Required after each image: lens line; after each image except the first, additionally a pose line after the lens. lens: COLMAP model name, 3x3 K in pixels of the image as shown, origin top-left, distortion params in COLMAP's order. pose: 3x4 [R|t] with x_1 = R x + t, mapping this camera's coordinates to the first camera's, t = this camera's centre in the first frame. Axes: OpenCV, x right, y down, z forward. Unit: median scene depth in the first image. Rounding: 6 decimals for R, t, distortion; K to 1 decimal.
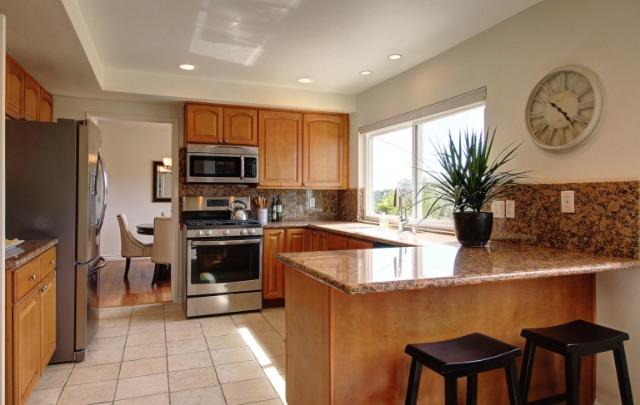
lens RADIAL K [[411.9, 0, 319.2], [0, 411.9, 195.9], [0, 0, 1]] dist [0.017962, 0.001676]
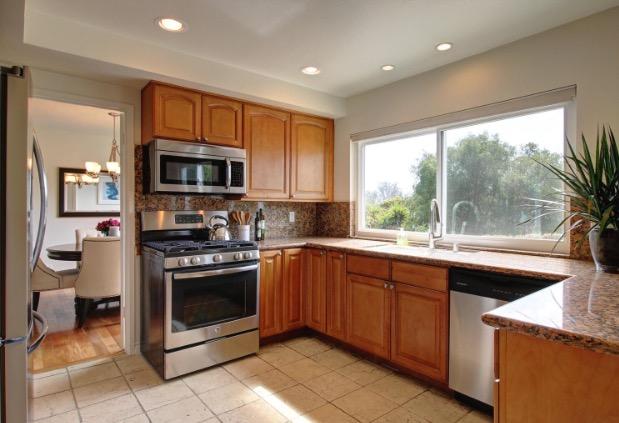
lens RADIAL K [[350.0, 0, 314.9], [0, 350.0, 210.7], [0, 0, 1]] dist [0.006759, -0.002772]
pose [[0.951545, -0.003541, 0.307489, -0.234478], [0.001805, 0.999981, 0.005928, -0.001764], [-0.307504, -0.005086, 0.951533, 0.311433]]
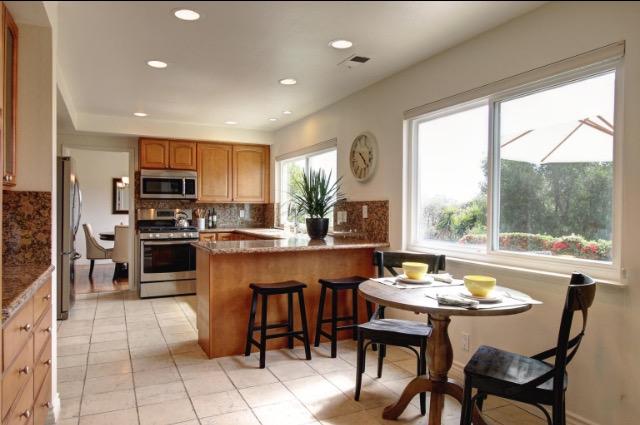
lens RADIAL K [[427.6, 0, 319.5], [0, 427.6, 212.0], [0, 0, 1]] dist [0.002023, 0.002262]
pose [[0.997439, 0.000709, 0.071523, 0.149670], [-0.001195, 0.999976, 0.006754, 0.001812], [-0.071517, -0.006822, 0.997416, -0.399797]]
